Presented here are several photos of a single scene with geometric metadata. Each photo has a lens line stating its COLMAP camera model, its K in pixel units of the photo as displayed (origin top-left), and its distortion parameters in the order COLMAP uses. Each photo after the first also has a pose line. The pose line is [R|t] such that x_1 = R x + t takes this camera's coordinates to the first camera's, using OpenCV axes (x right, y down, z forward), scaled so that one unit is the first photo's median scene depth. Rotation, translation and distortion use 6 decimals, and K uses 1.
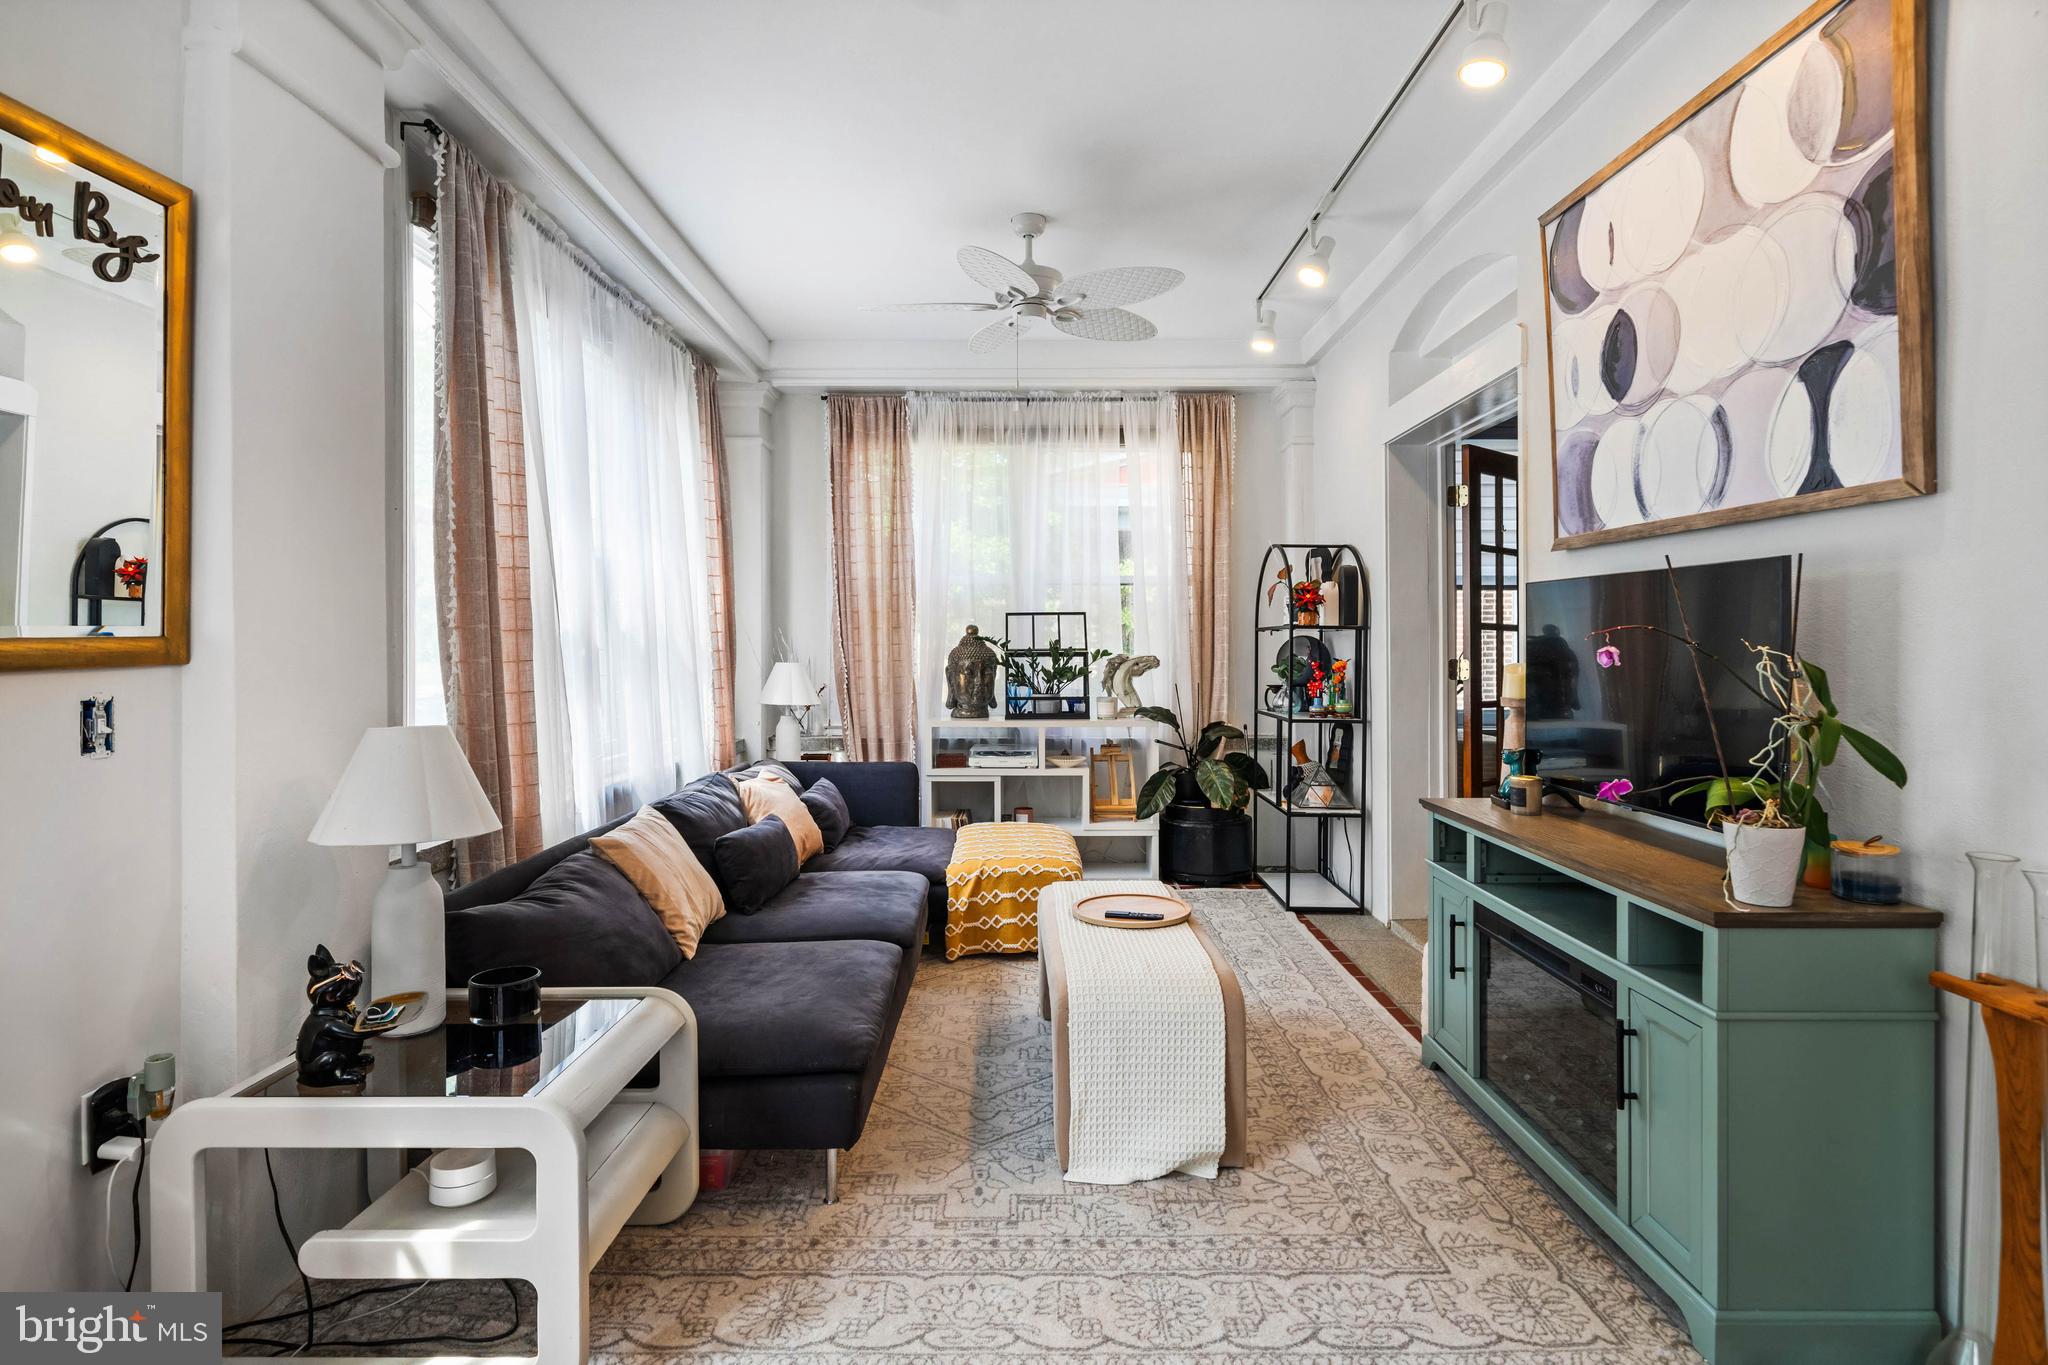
lens RADIAL K [[1054.6, 0, 1029.0], [0, 1054.6, 647.7], [0, 0, 1]] dist [-0.000200, -0.000443]
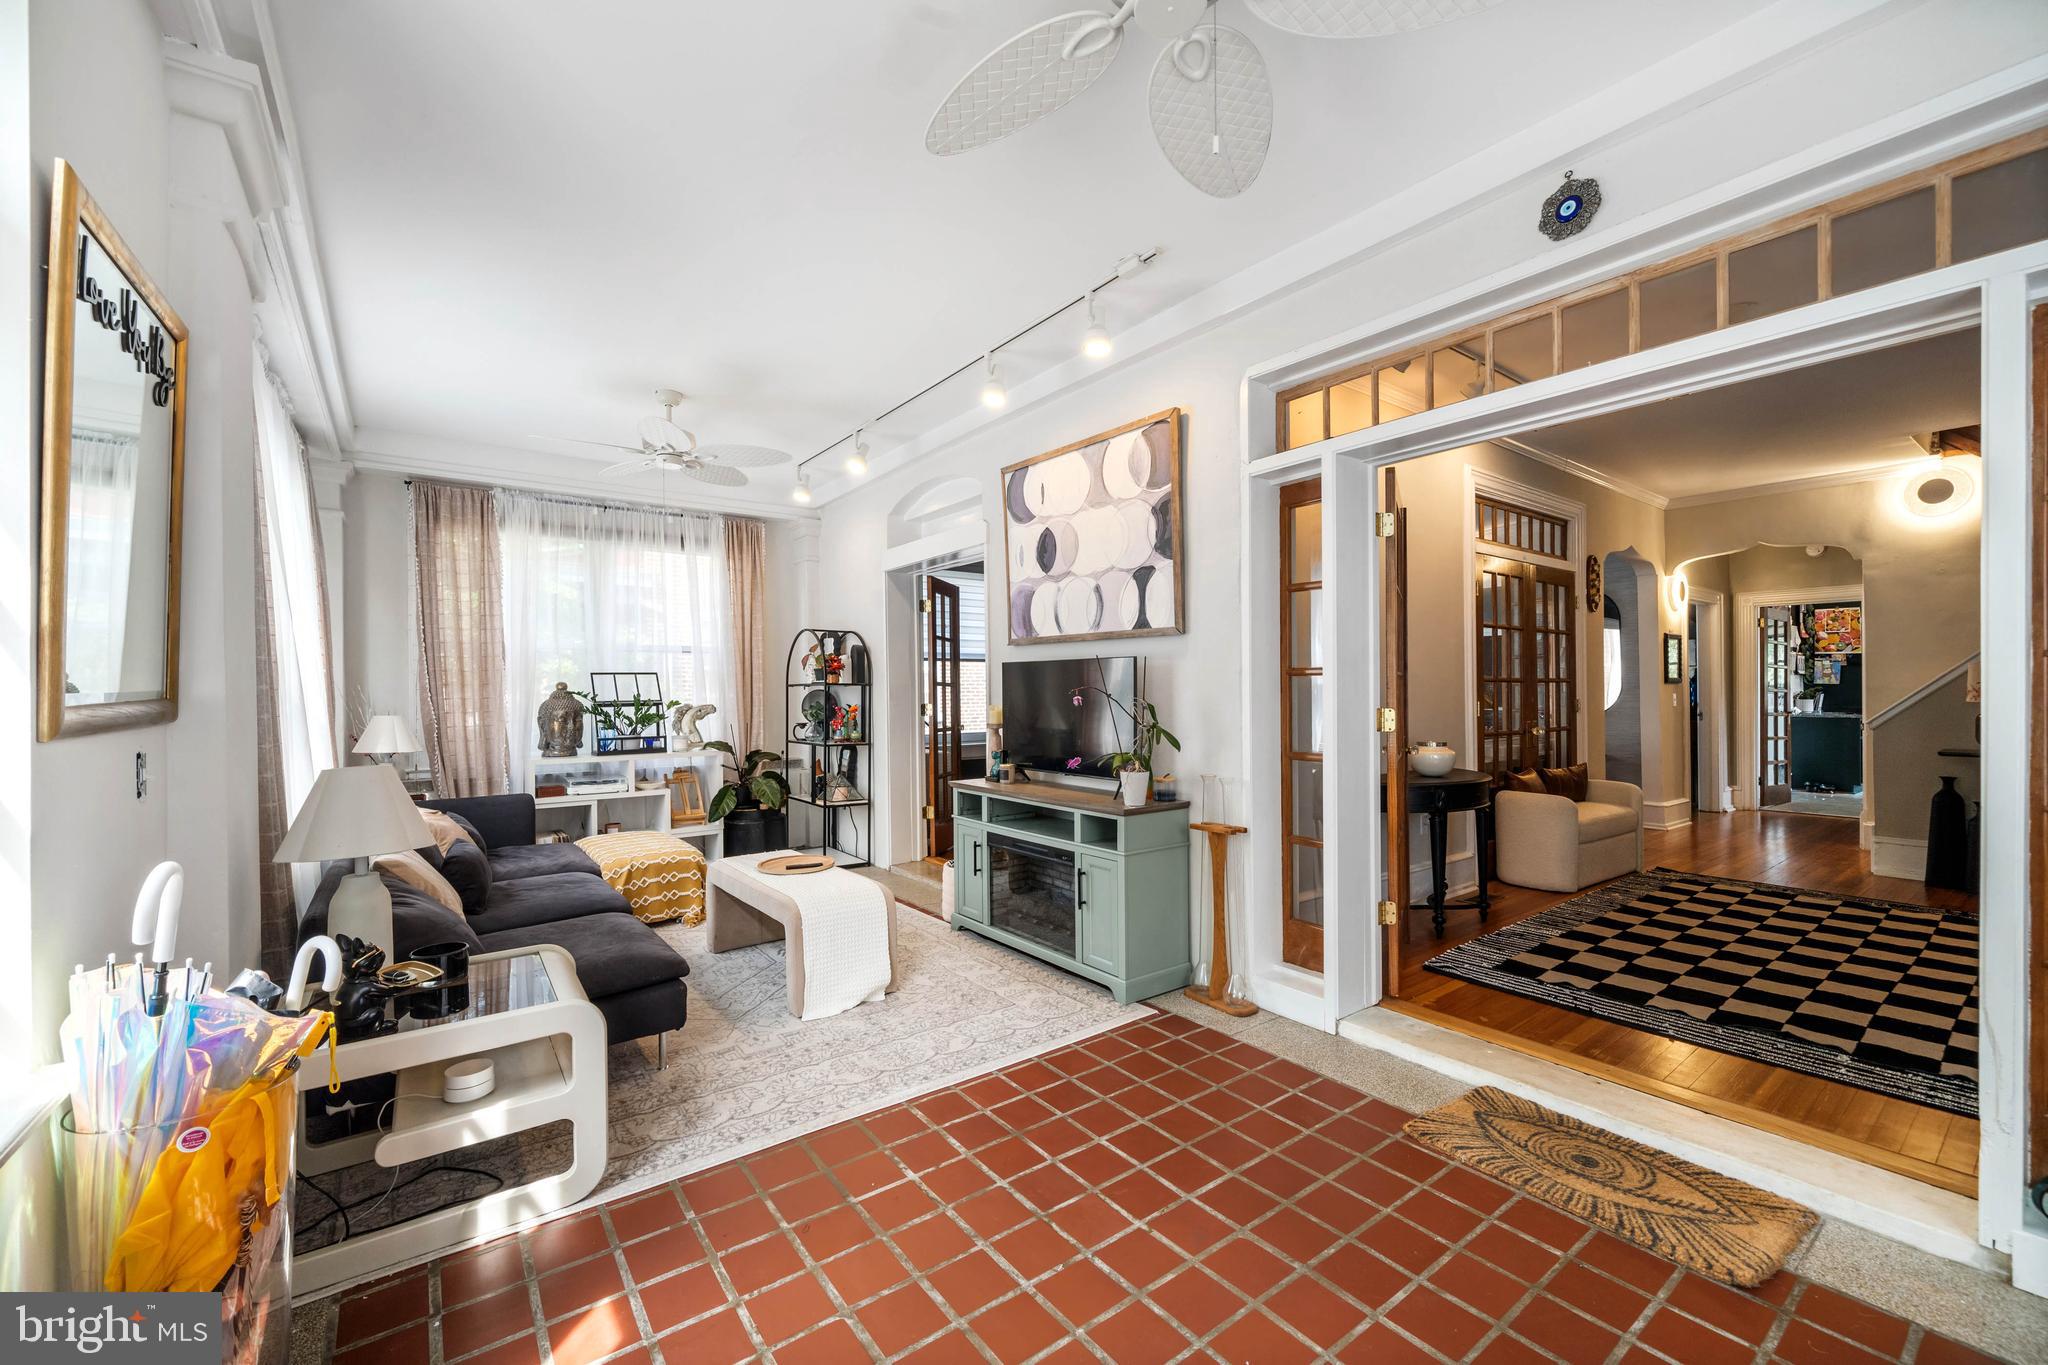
lens RADIAL K [[814.4, 0, 1021.3], [0, 814.4, 690.6], [0, 0, 1]] dist [0.000764, 0.000162]
pose [[0.804264, -0.005217, 0.594249, -0.239917], [0.009501, 0.999947, -0.004080, -0.003241], [-0.594196, 0.008927, 0.804271, -0.127353]]
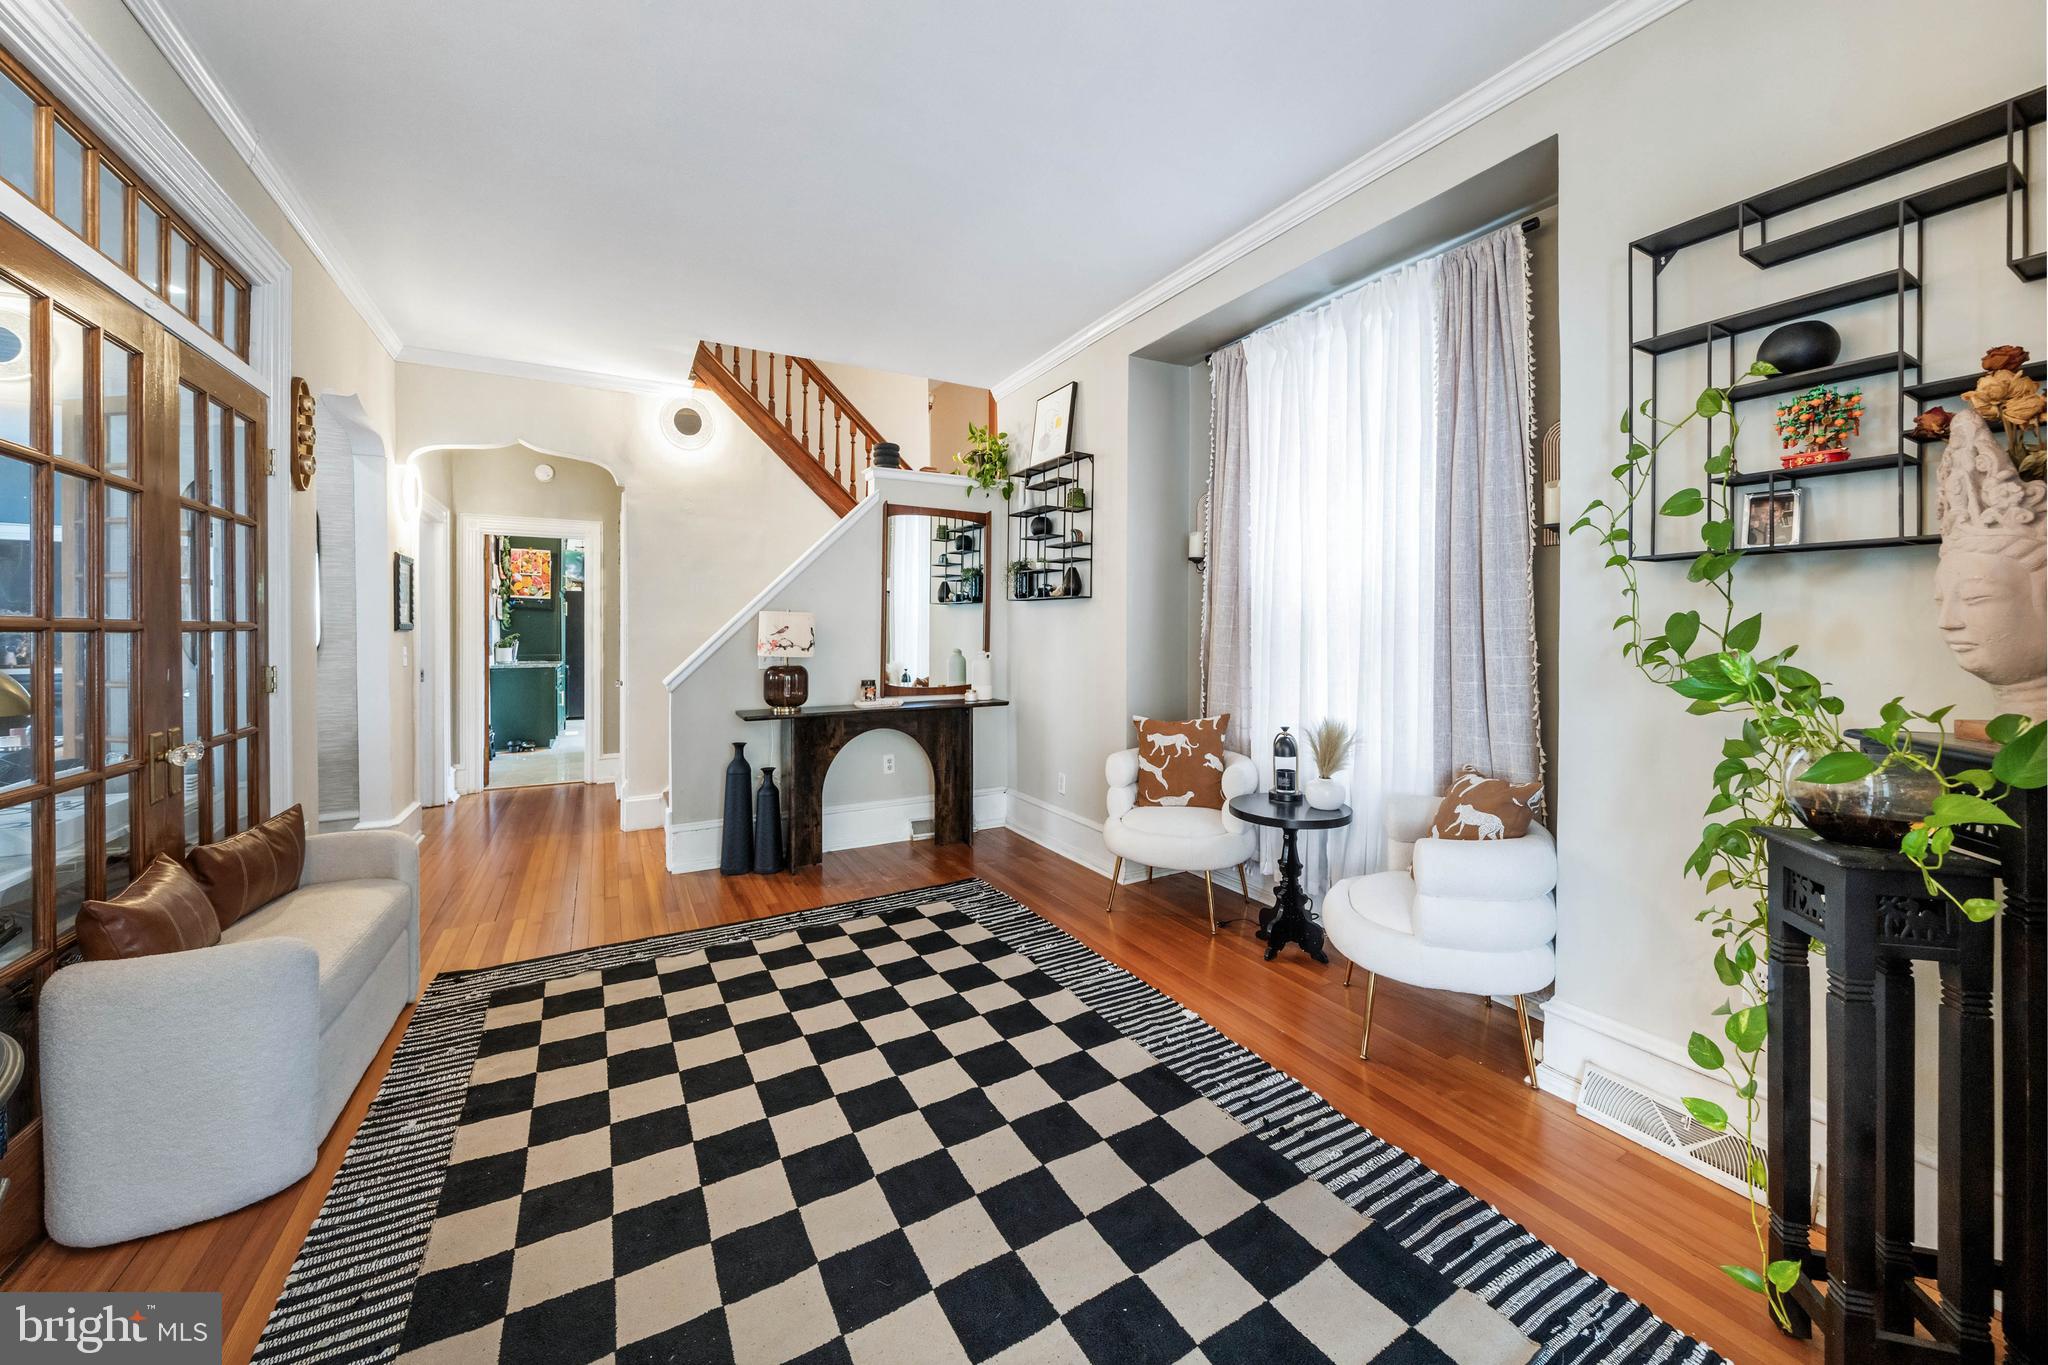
lens RADIAL K [[775.0, 0, 997.6], [0, 775.0, 629.0], [0, 0, 1]] dist [-0.023968, -0.000037]
pose [[-0.479120, -0.001049, 0.877749, 0.427444], [0.003390, 0.999990, 0.003045, -0.013691], [-0.877743, 0.004435, -0.479112, 0.159293]]
